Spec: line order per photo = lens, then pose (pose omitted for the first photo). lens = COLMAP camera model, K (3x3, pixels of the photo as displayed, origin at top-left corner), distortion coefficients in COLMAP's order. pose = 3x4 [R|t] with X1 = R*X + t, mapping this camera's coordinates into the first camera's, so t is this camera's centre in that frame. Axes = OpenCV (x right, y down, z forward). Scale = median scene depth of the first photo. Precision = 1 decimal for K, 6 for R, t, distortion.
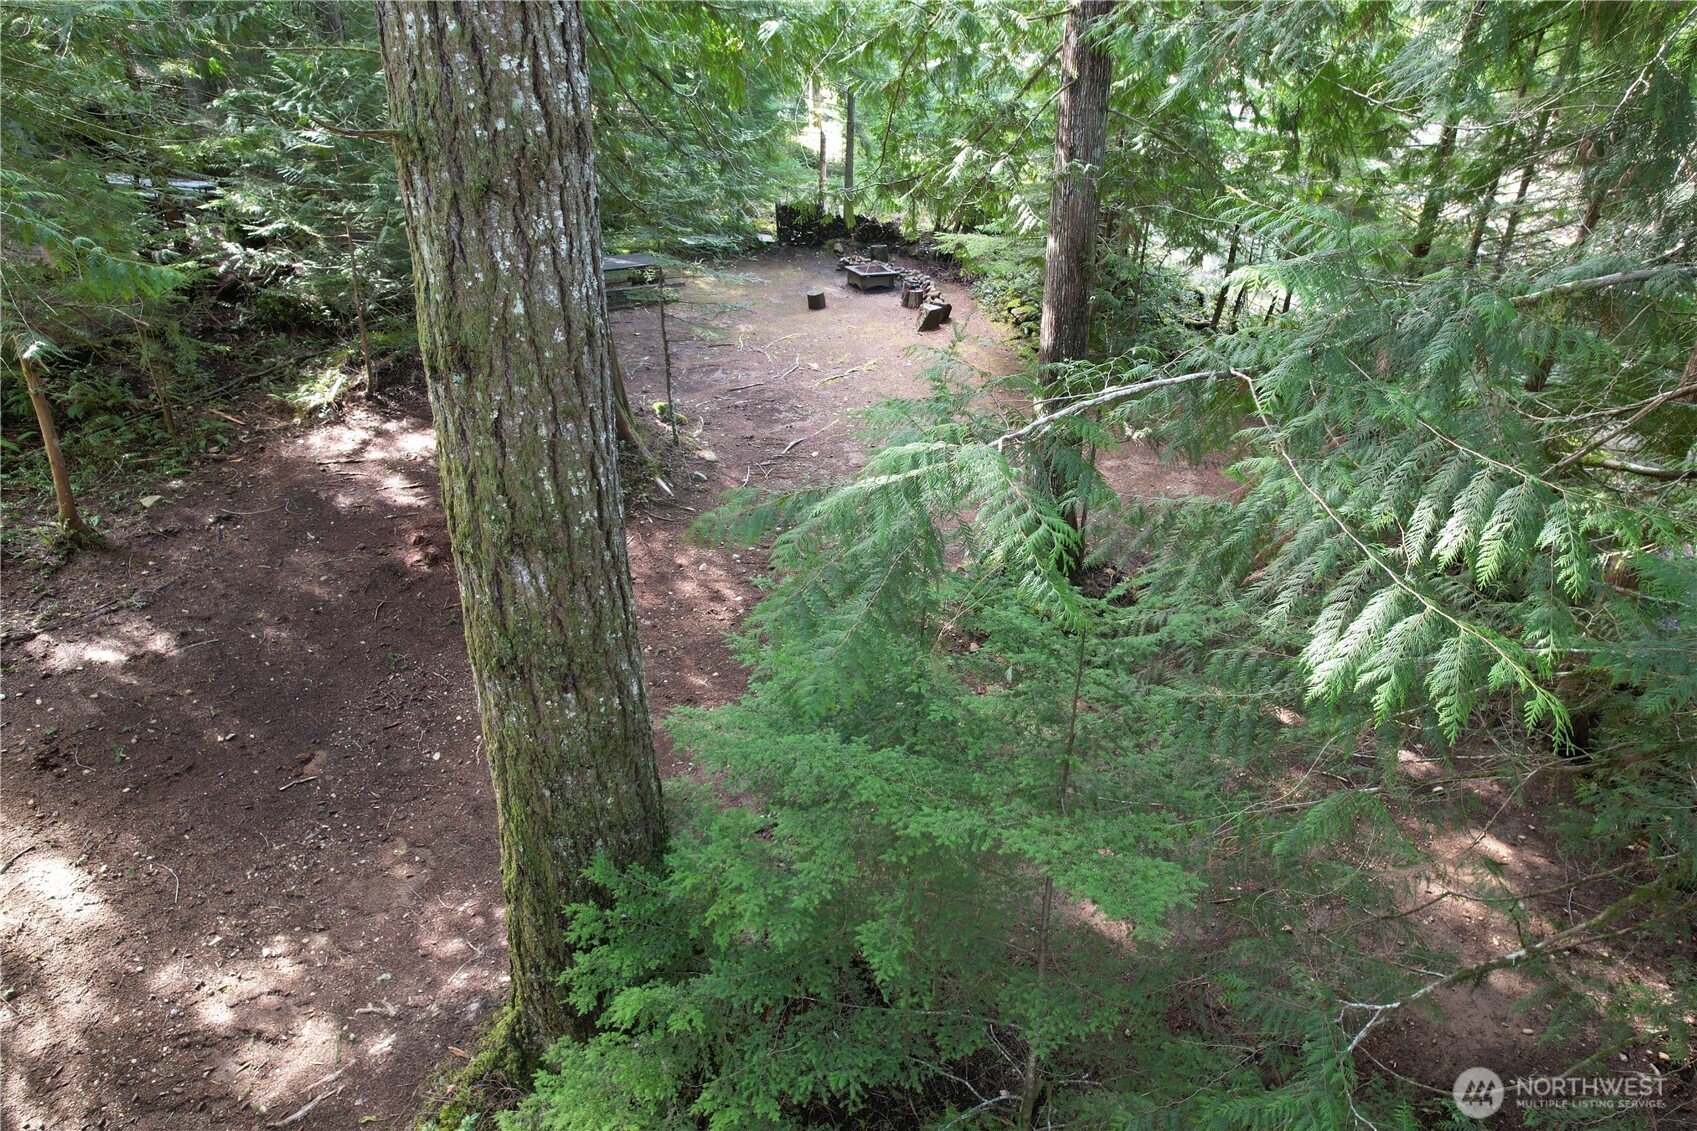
lens RADIAL K [[1077.1, 0, 852.5], [0, 1077.1, 571.5], [0, 0, 1]] dist [-0.068267, 0.061126]
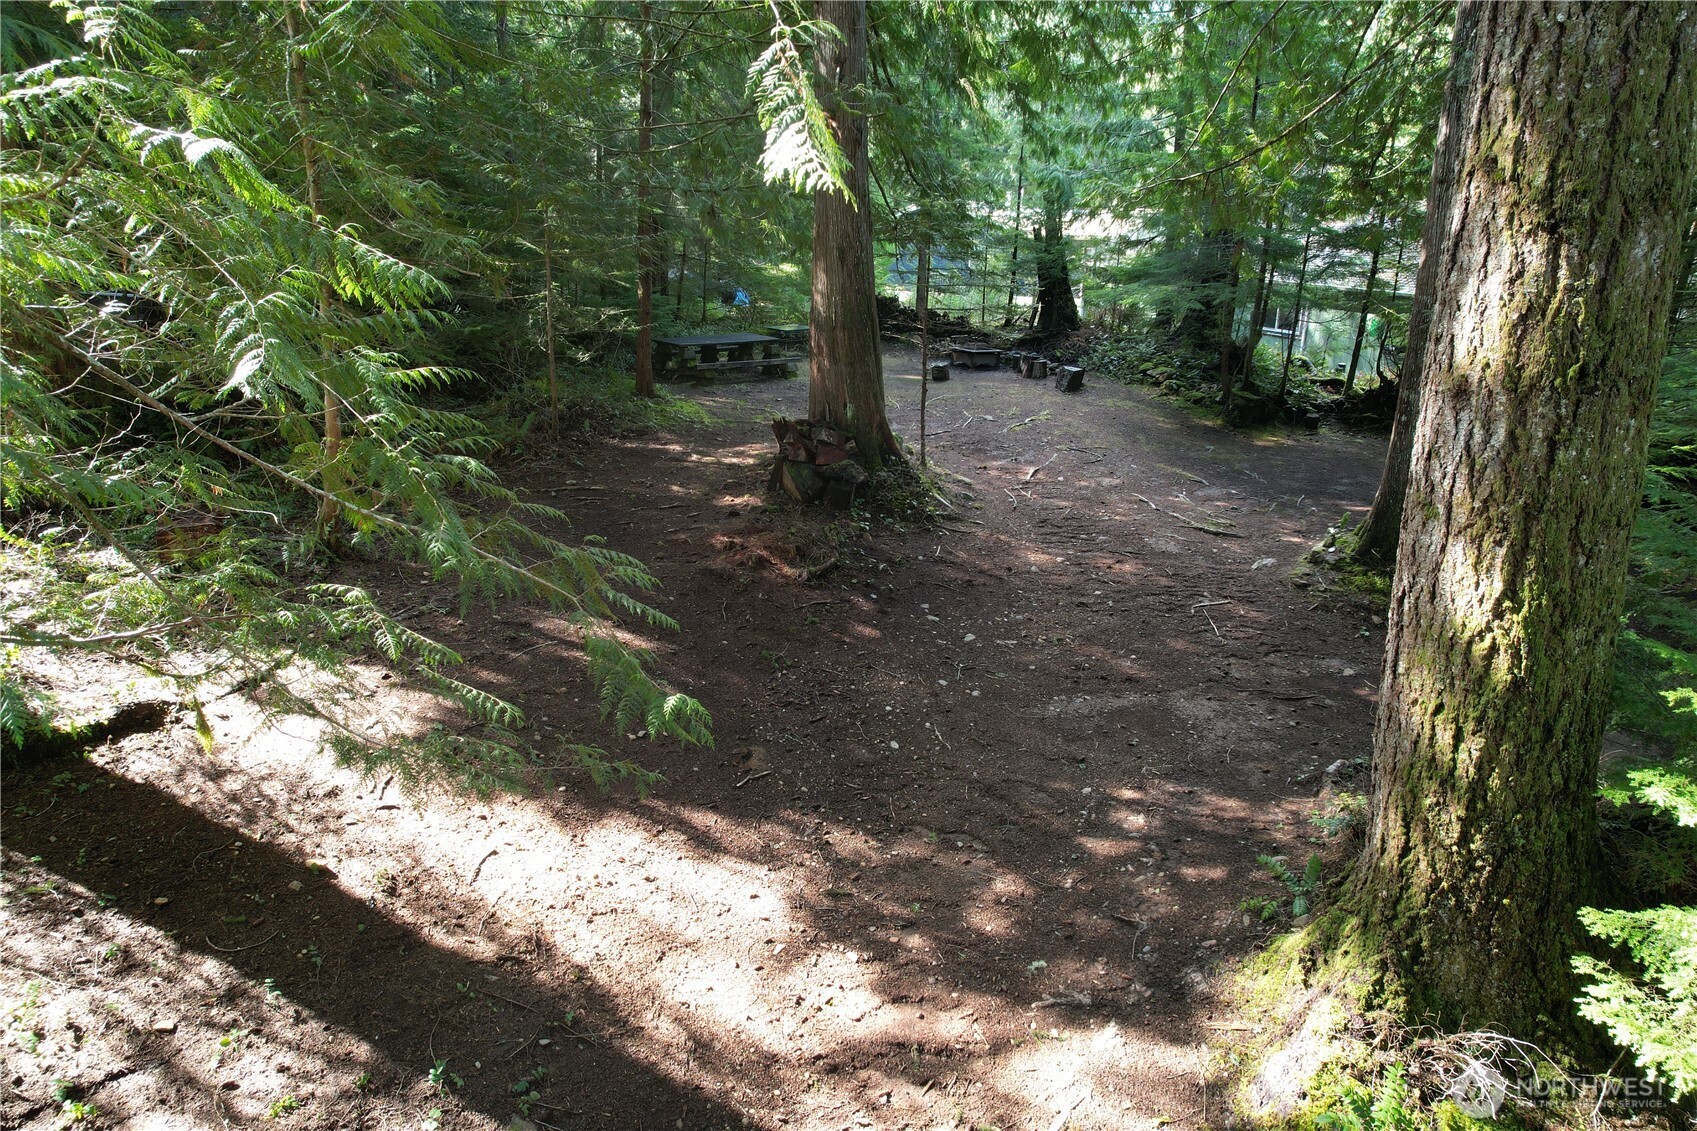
lens RADIAL K [[1077.1, 0, 859.6], [0, 1077.1, 571.8], [0, 0, 1]] dist [-0.068267, 0.061126]
pose [[0.990202, -0.040083, 0.133769, -0.249262], [0.061954, 0.984582, -0.163584, 0.083901], [-0.125150, 0.170269, 0.977418, 0.082624]]
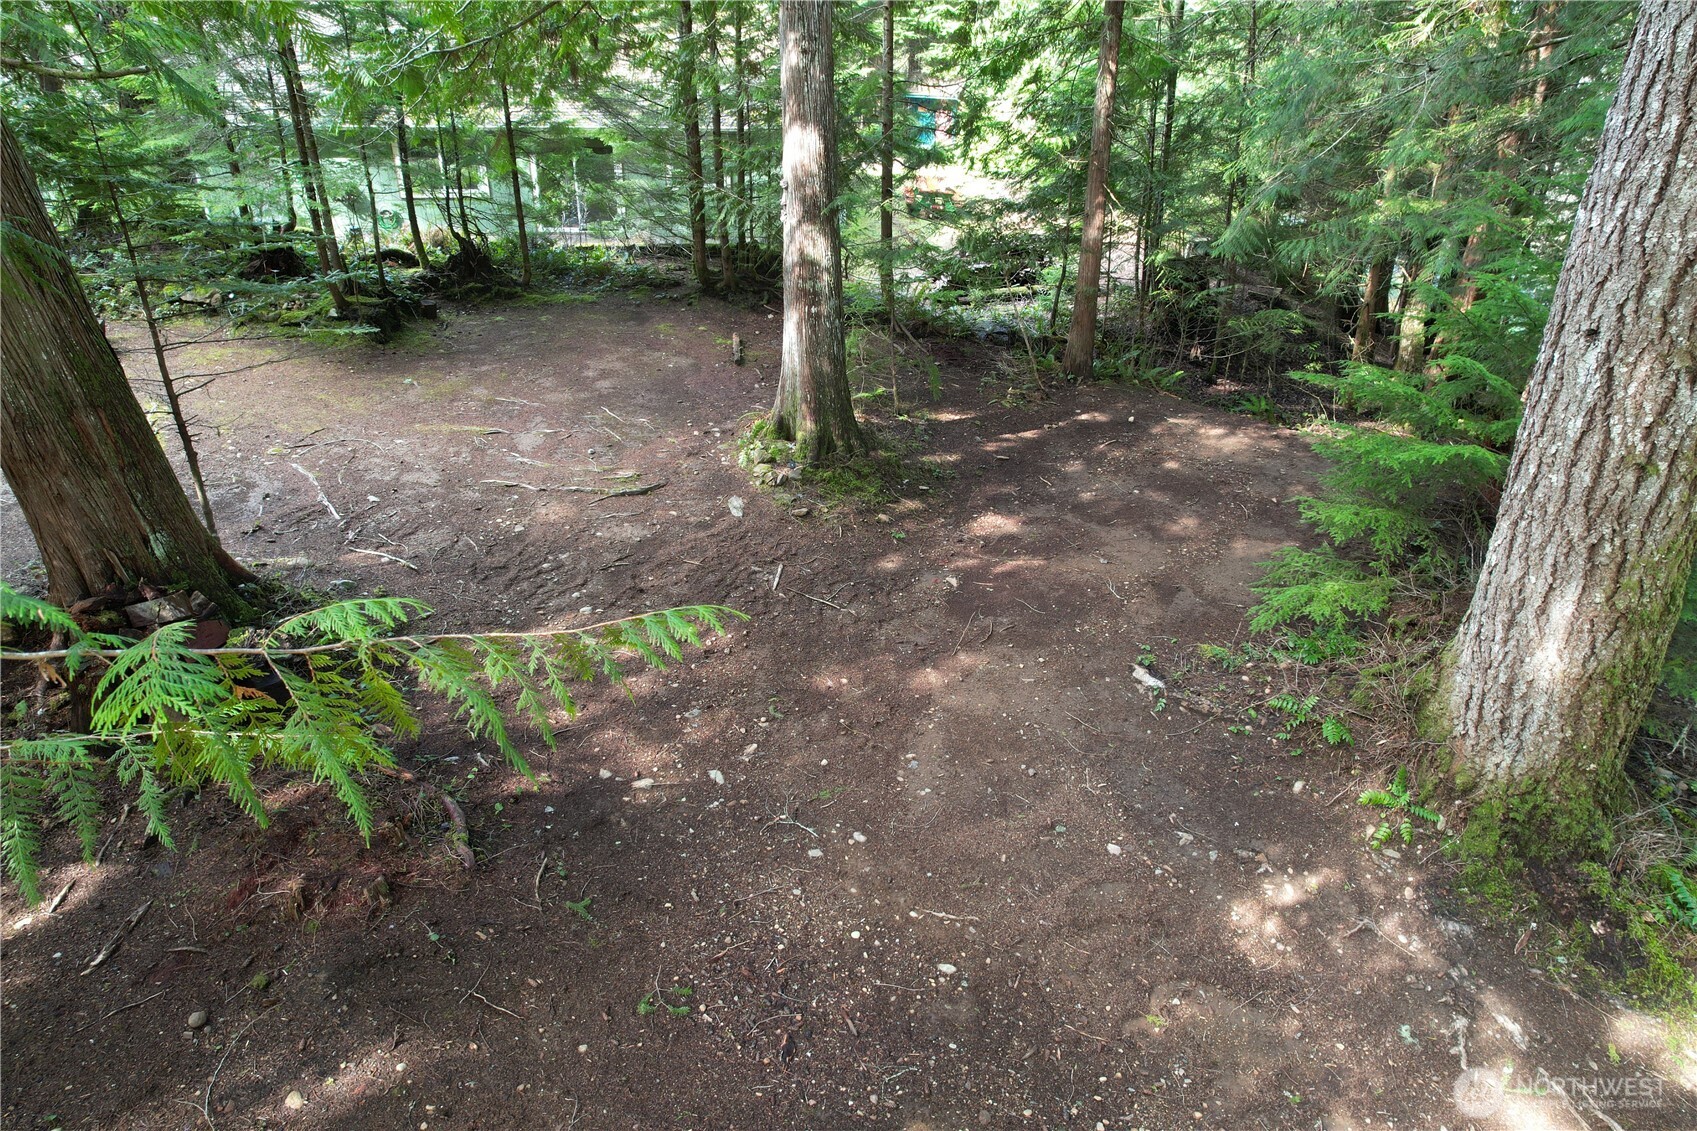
lens RADIAL K [[1077.1, 0, 848.4], [0, 1077.1, 560.2], [0, 0, 1]] dist [-0.068267, 0.061126]
pose [[0.297866, -0.457534, 0.837818, -0.383821], [0.449765, 0.841403, 0.299588, -0.107318], [-0.842014, 0.287584, 0.456408, 0.339668]]
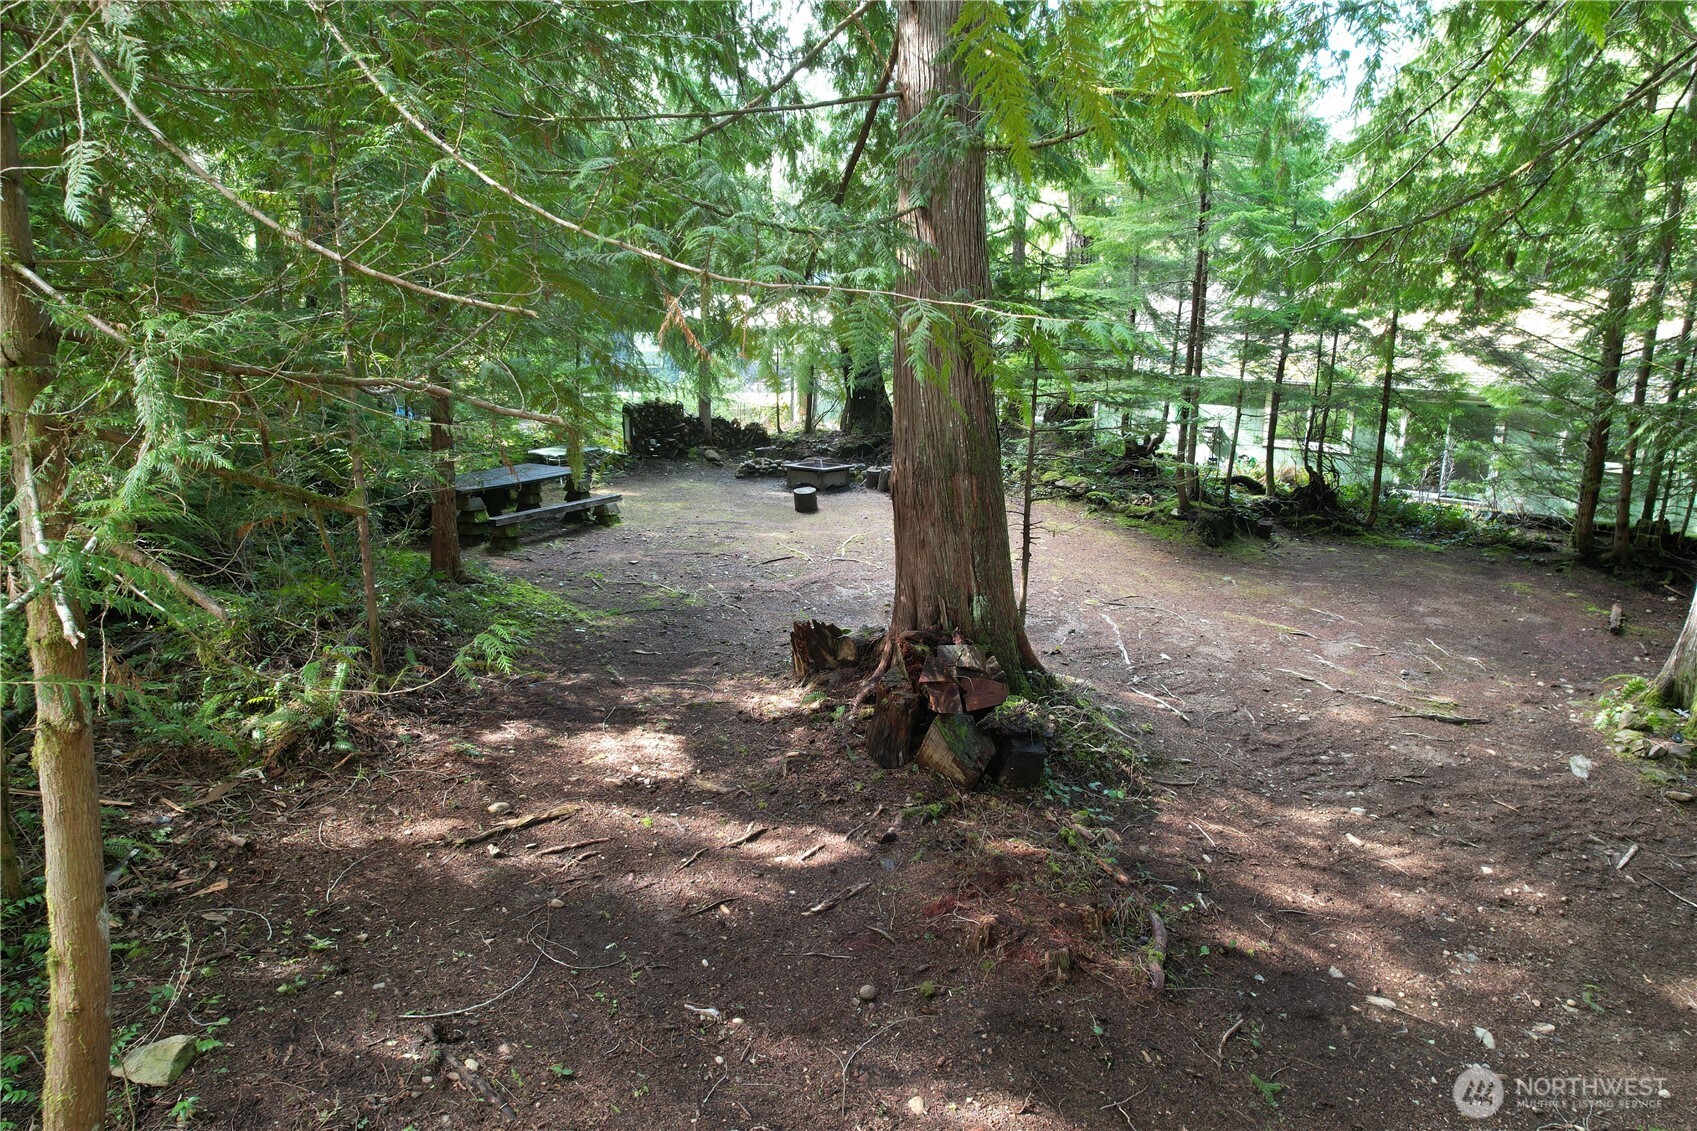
lens RADIAL K [[1077.1, 0, 869.5], [0, 1077.1, 571.7], [0, 0, 1]] dist [-0.068267, 0.061126]
pose [[0.861219, -0.120925, 0.493638, -0.382967], [0.240183, 0.952814, -0.185625, -0.060800], [-0.447898, 0.278427, 0.849627, 0.369034]]
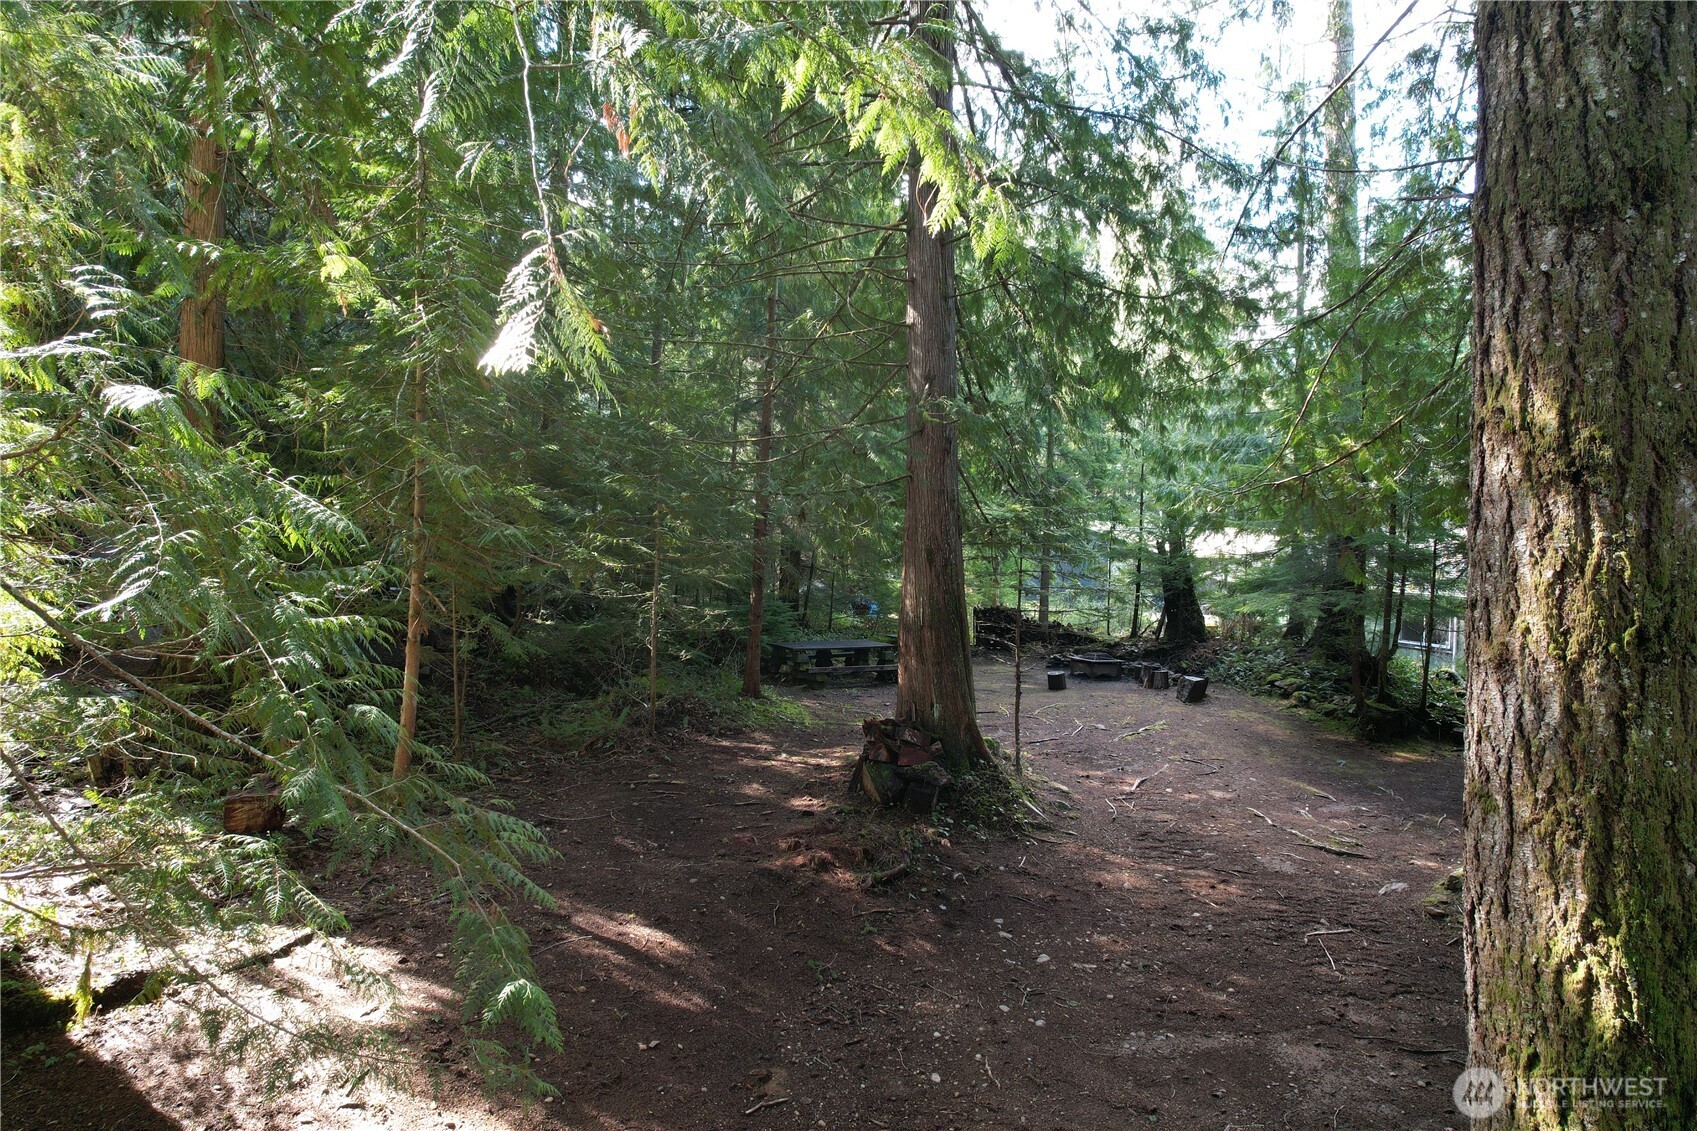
lens RADIAL K [[1077.1, 0, 856.7], [0, 1077.1, 574.9], [0, 0, 1]] dist [-0.068267, 0.061126]
pose [[0.999985, 0.002021, -0.005172, -0.210265], [-0.004101, 0.896734, -0.442551, 0.089221], [0.003743, 0.442565, 0.896728, 0.097868]]
